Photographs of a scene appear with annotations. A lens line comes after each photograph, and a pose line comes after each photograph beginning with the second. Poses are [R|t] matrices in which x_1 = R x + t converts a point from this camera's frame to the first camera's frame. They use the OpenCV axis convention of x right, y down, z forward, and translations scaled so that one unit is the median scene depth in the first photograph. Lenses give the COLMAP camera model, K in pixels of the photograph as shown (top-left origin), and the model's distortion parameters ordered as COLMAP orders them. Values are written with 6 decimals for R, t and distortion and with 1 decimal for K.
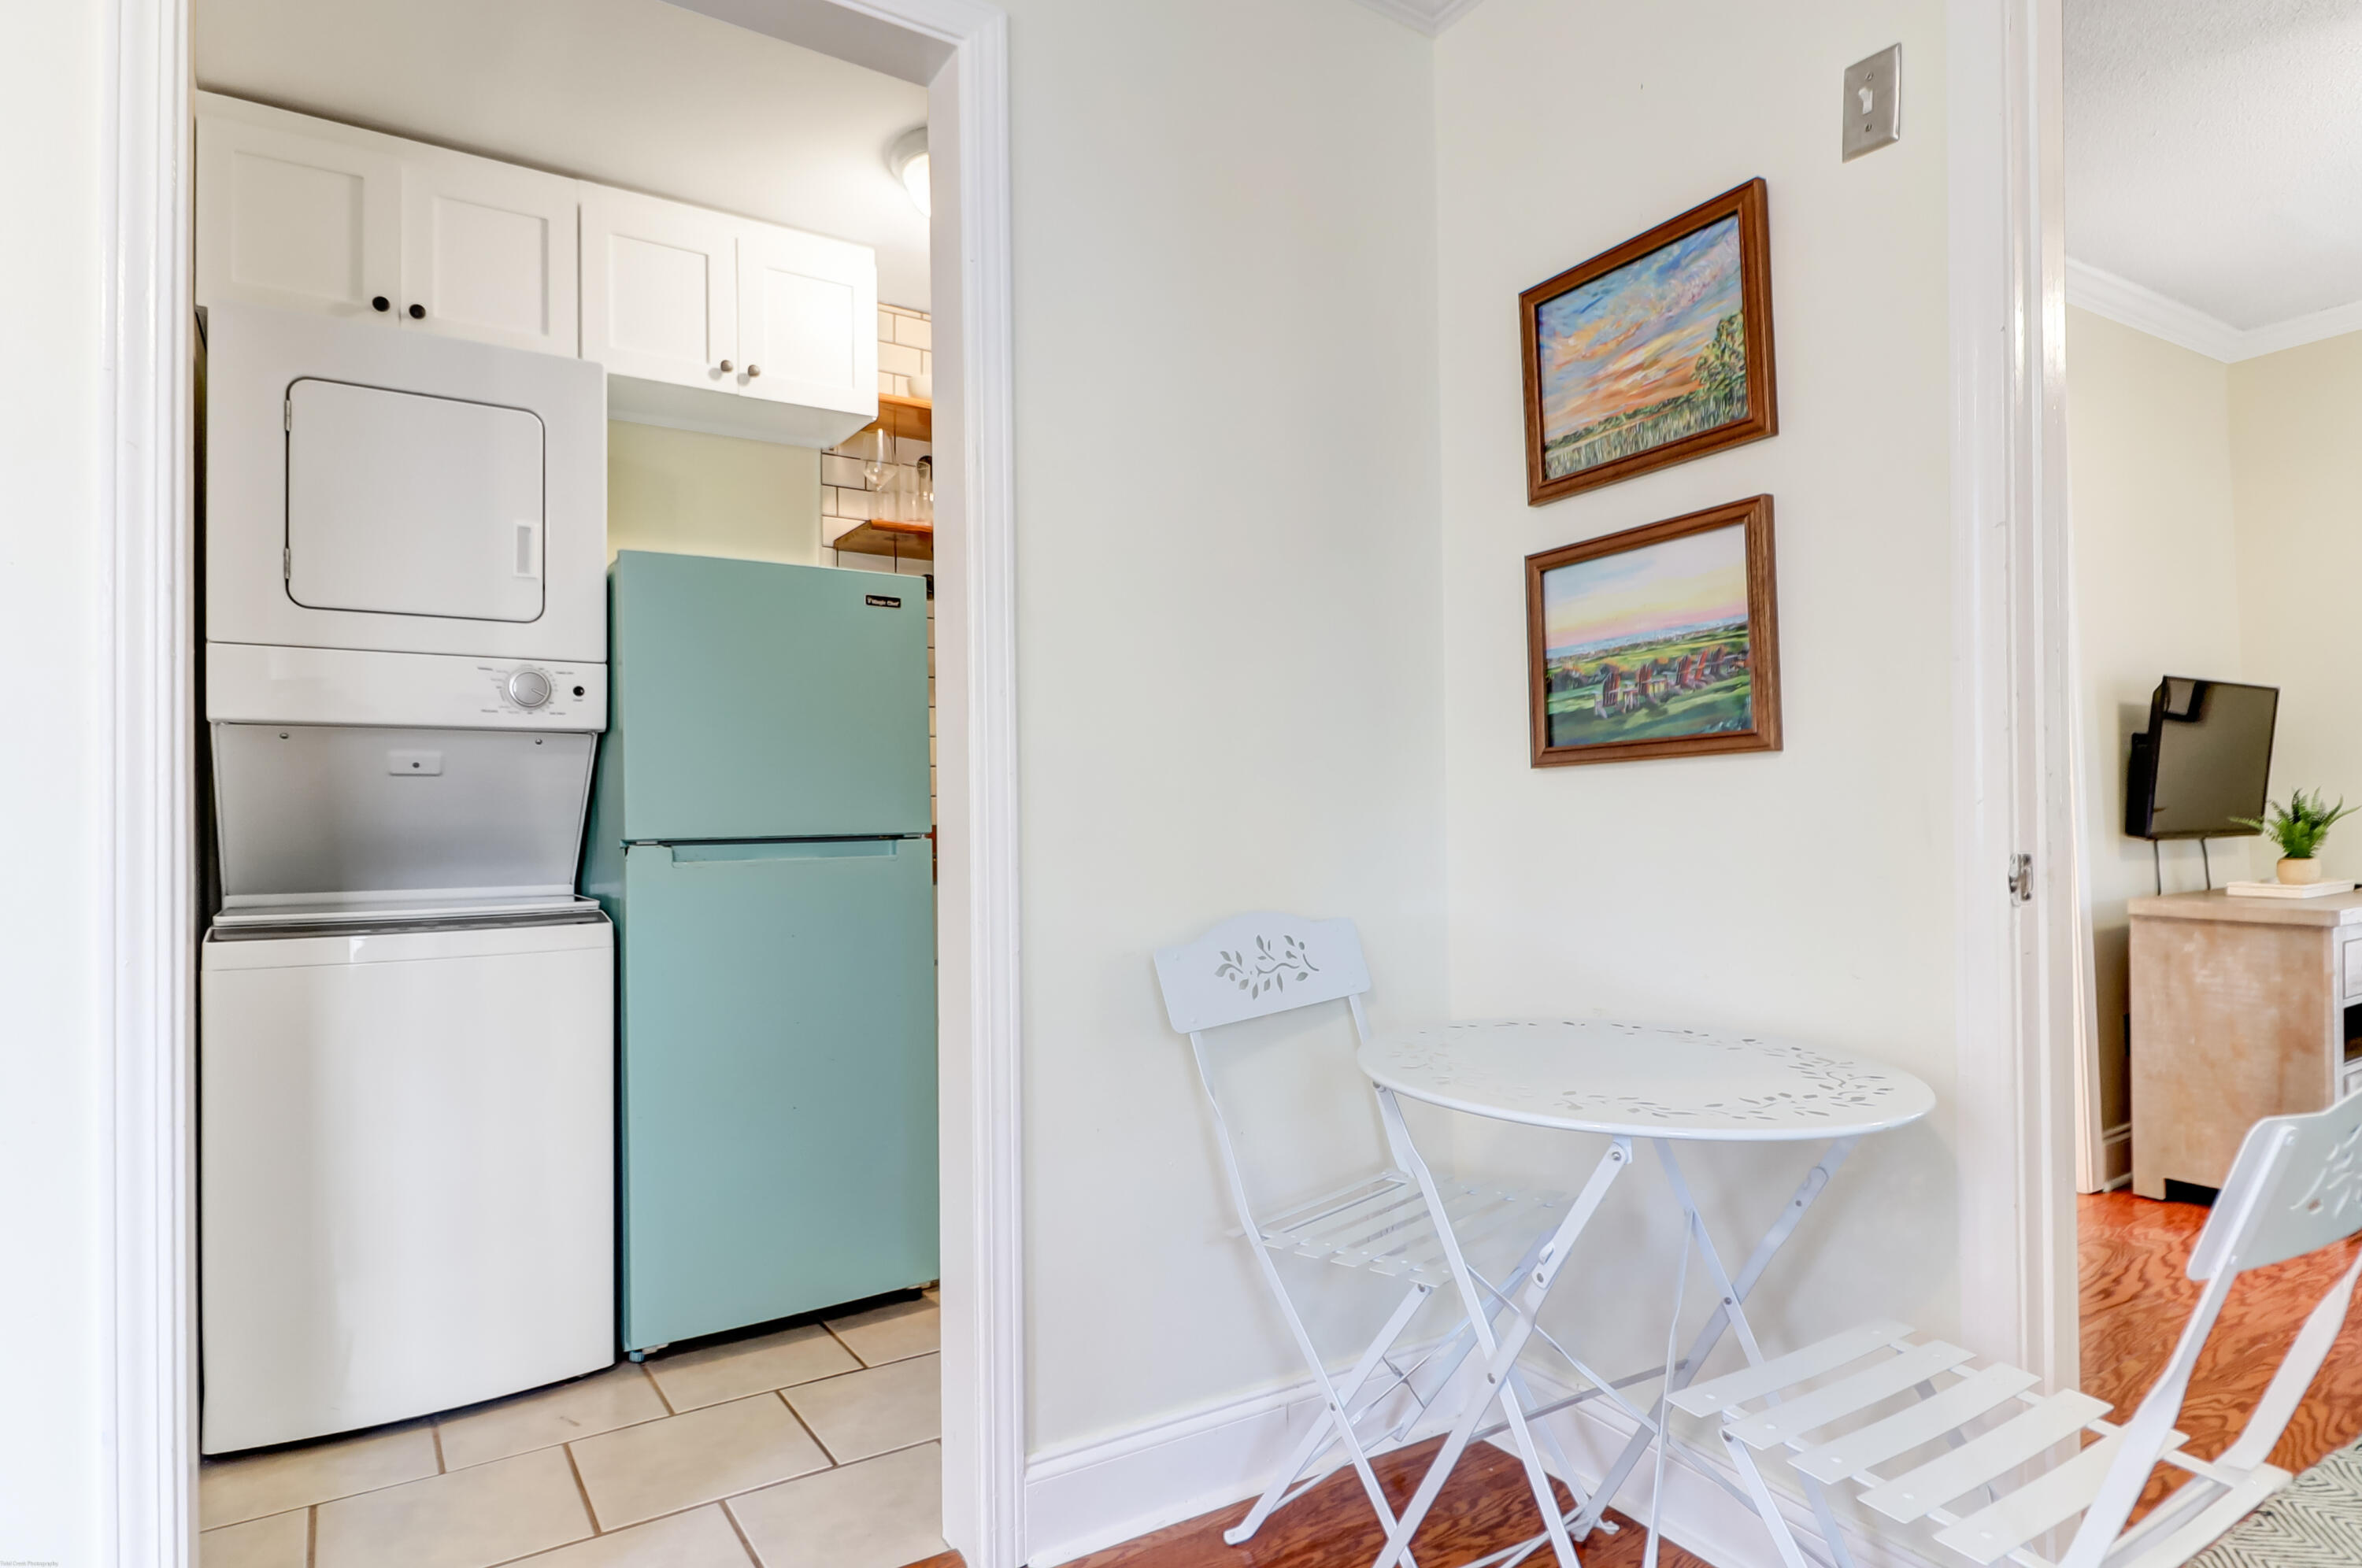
lens RADIAL K [[1298.7, 0, 1183.6], [0, 1298.7, 787.2], [0, 0, 1]] dist [-0.002086, -0.003394]
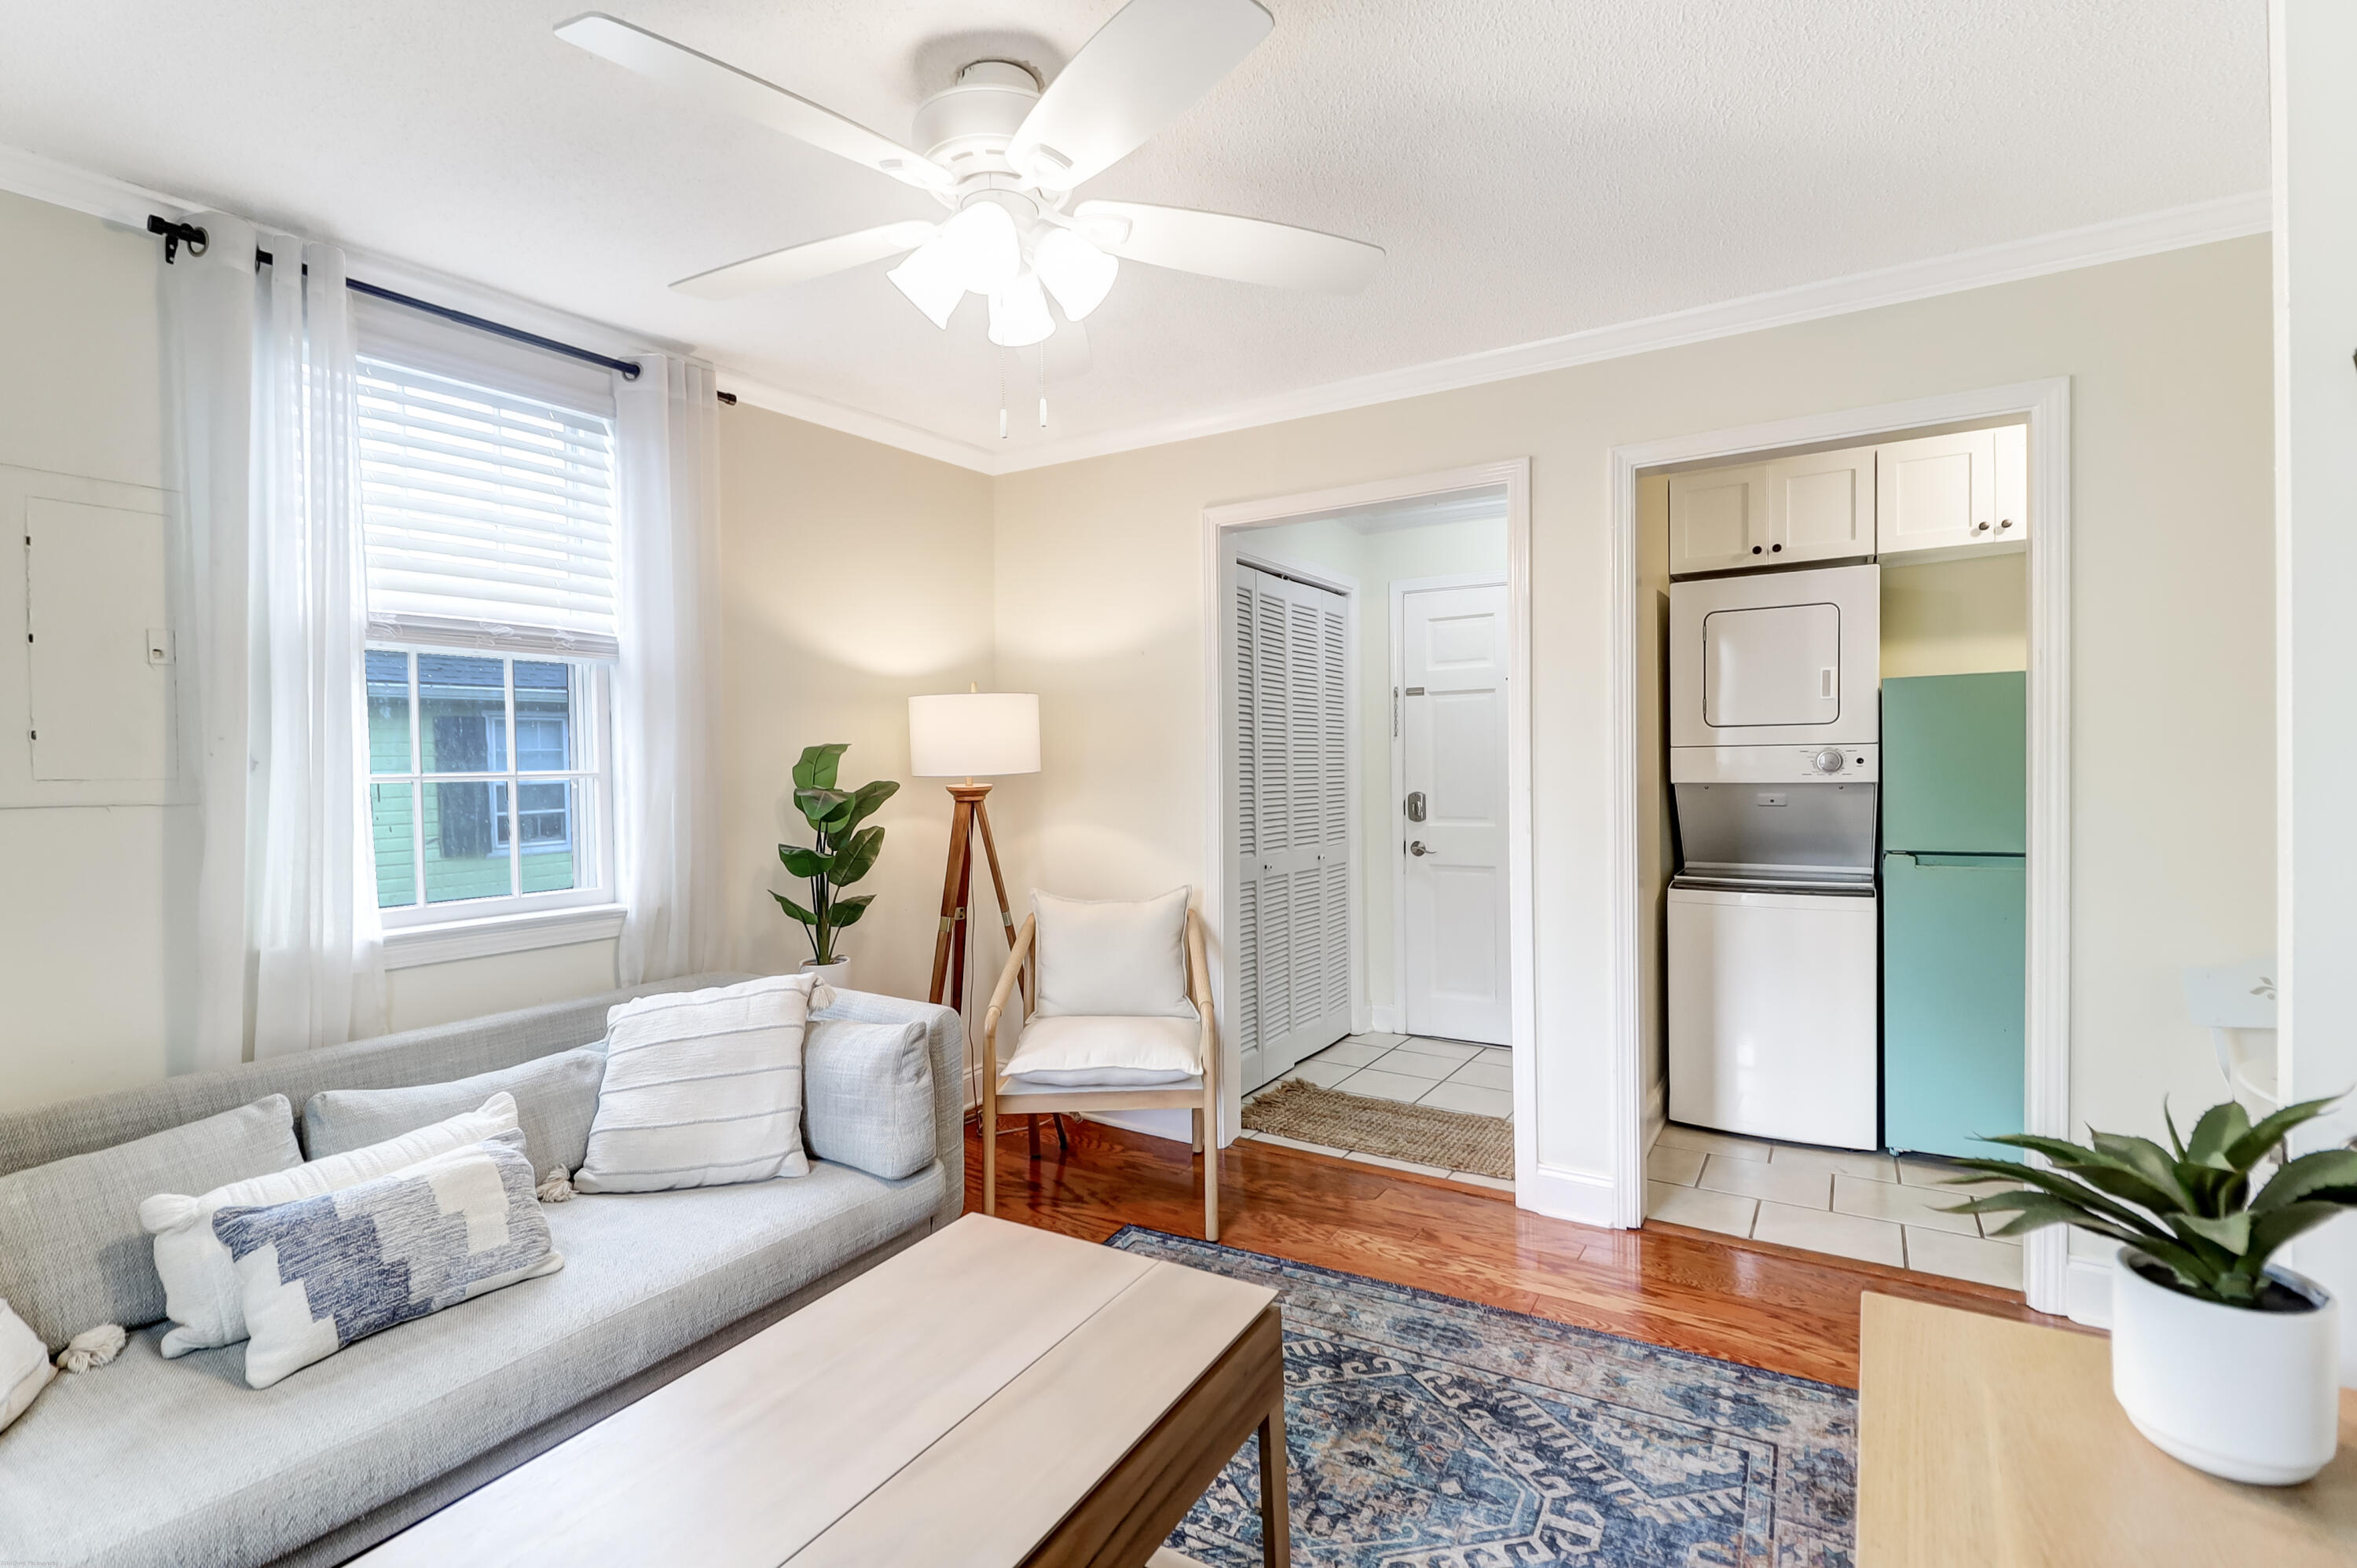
lens RADIAL K [[1089.8, 0, 1201.8], [0, 1089.8, 777.2], [0, 0, 1]] dist [0.011827, -0.007197]
pose [[0.436829, 0.020554, -0.899310, 0.467807], [0.024331, 0.999103, 0.034653, -0.126683], [0.899216, -0.037018, 0.435937, -0.428508]]
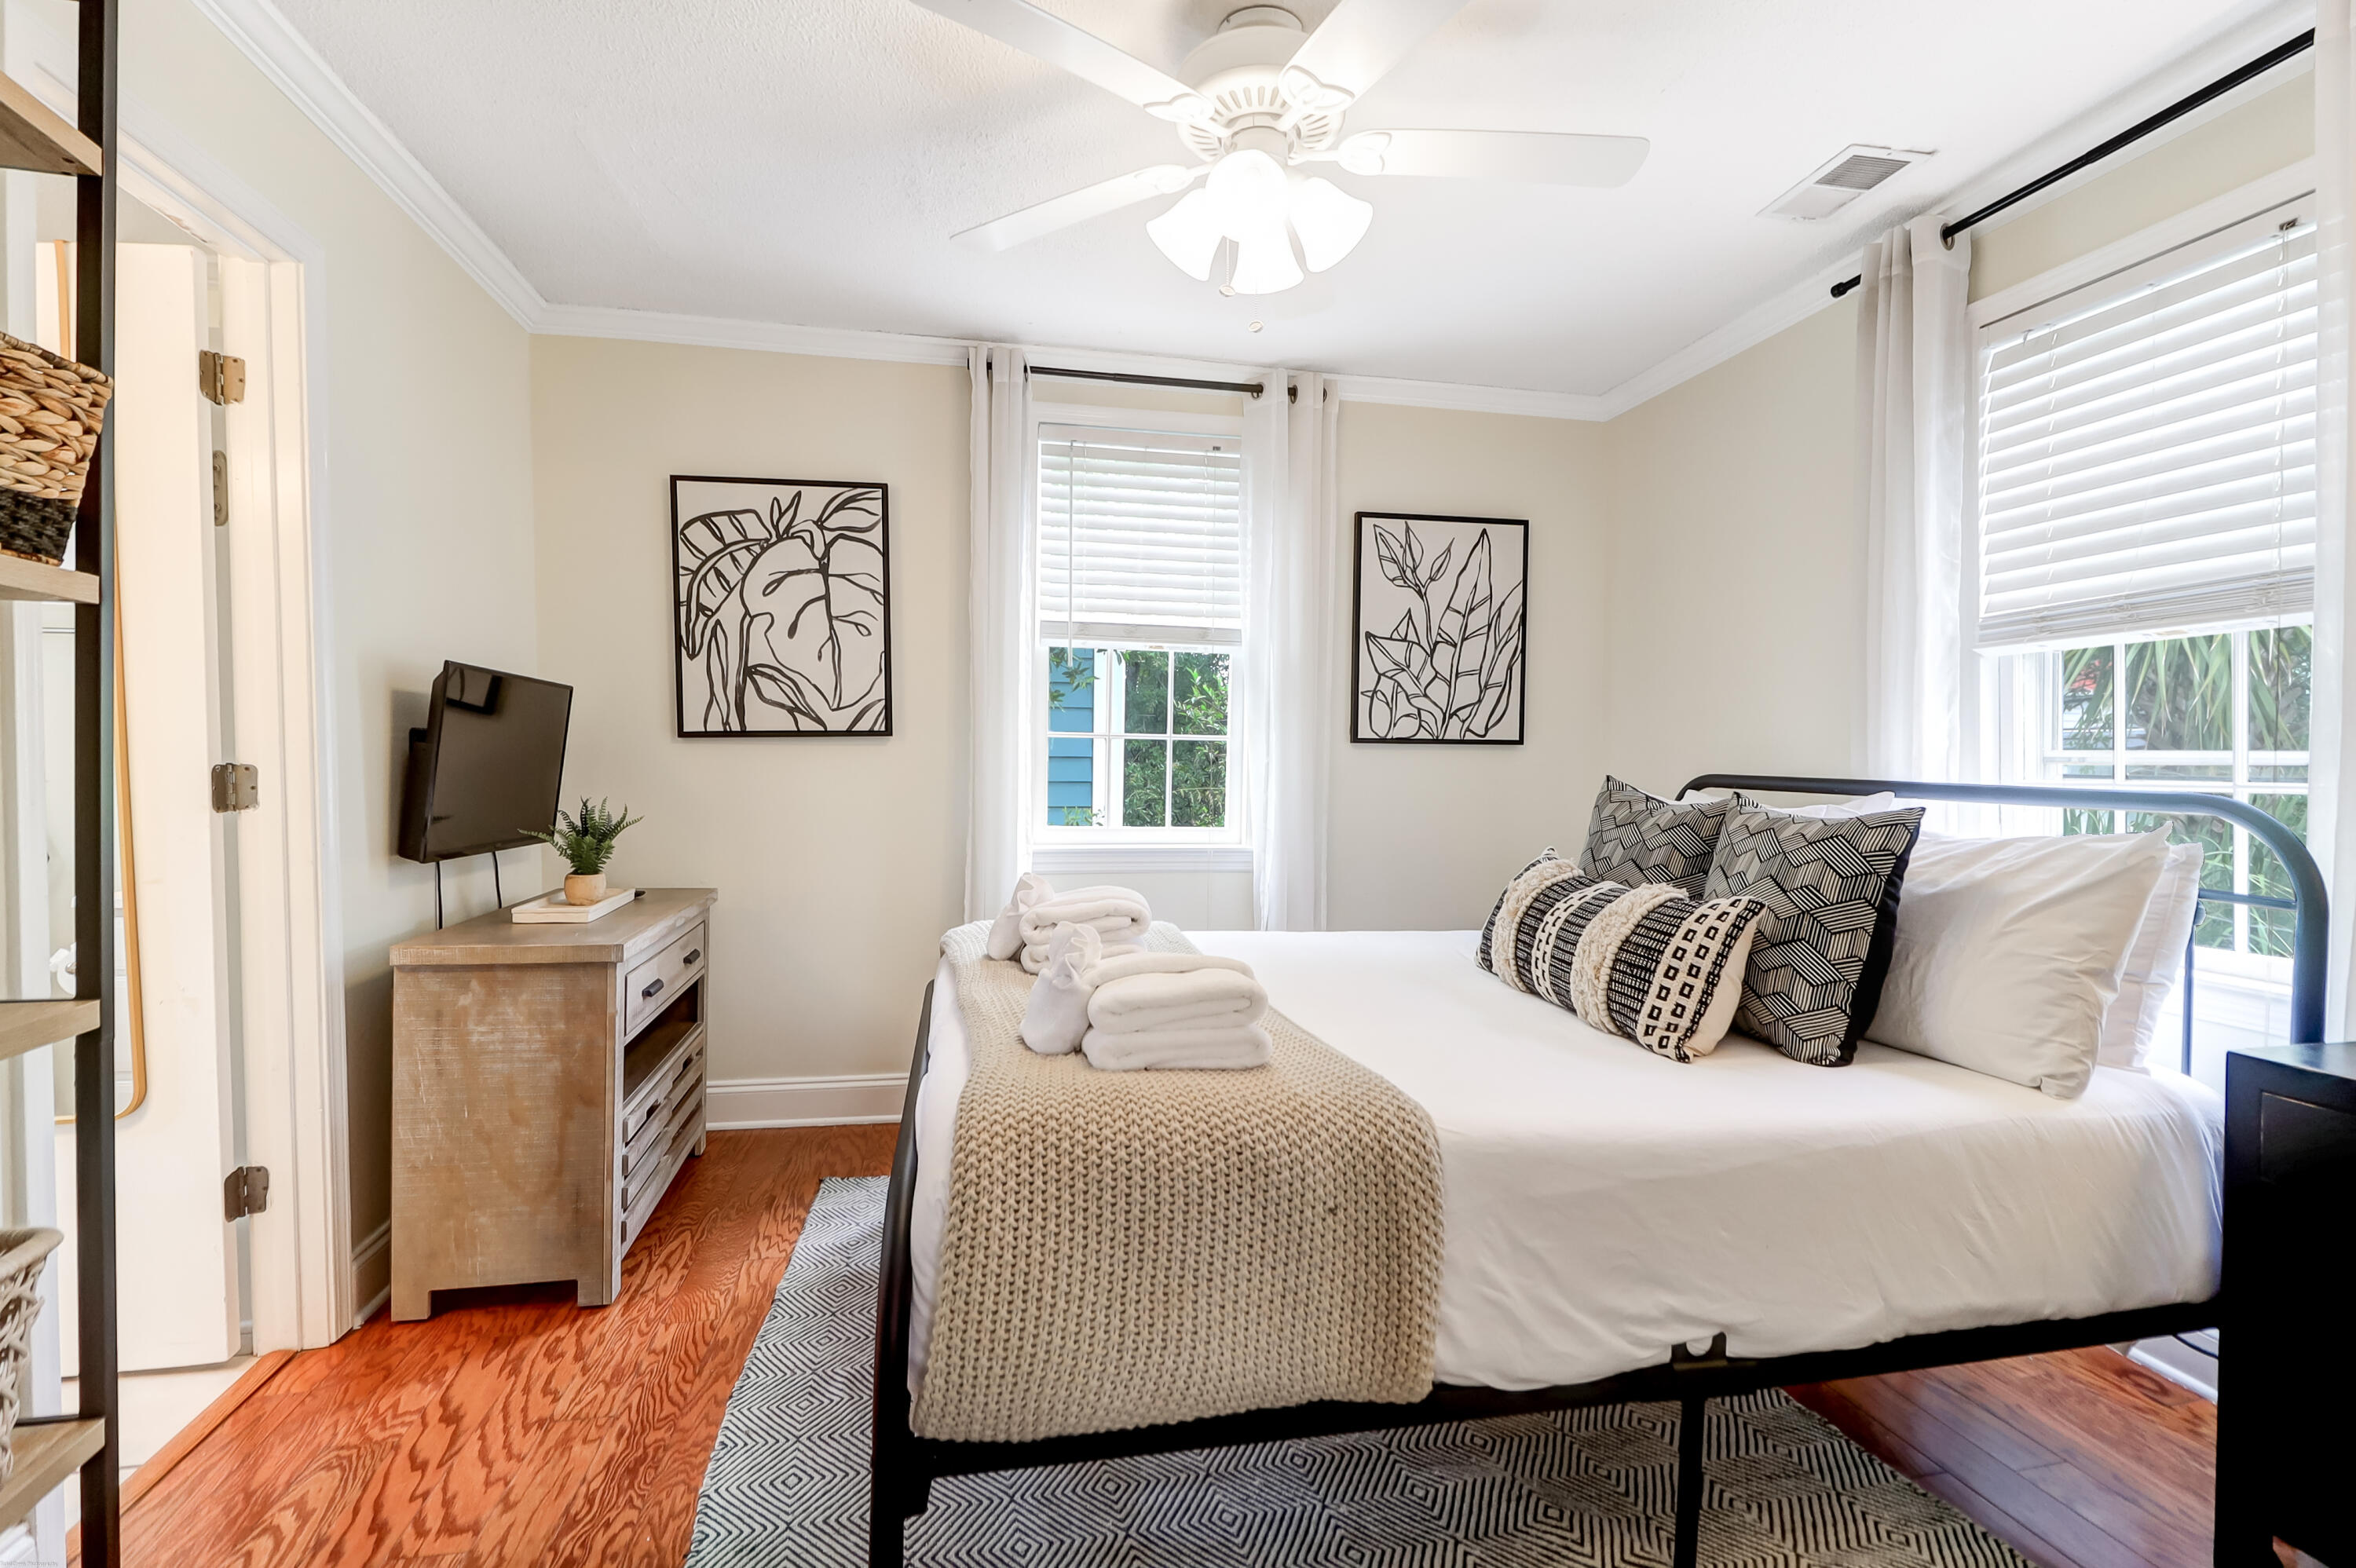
lens RADIAL K [[1089.3, 0, 1182.9], [0, 1089.3, 783.1], [0, 0, 1]] dist [0.011827, -0.007197]
pose [[0.354009, -0.001354, 0.935241, 0.404977], [-0.030591, 0.999447, 0.013026, -0.047561], [-0.934741, -0.033221, 0.353772, 0.469302]]
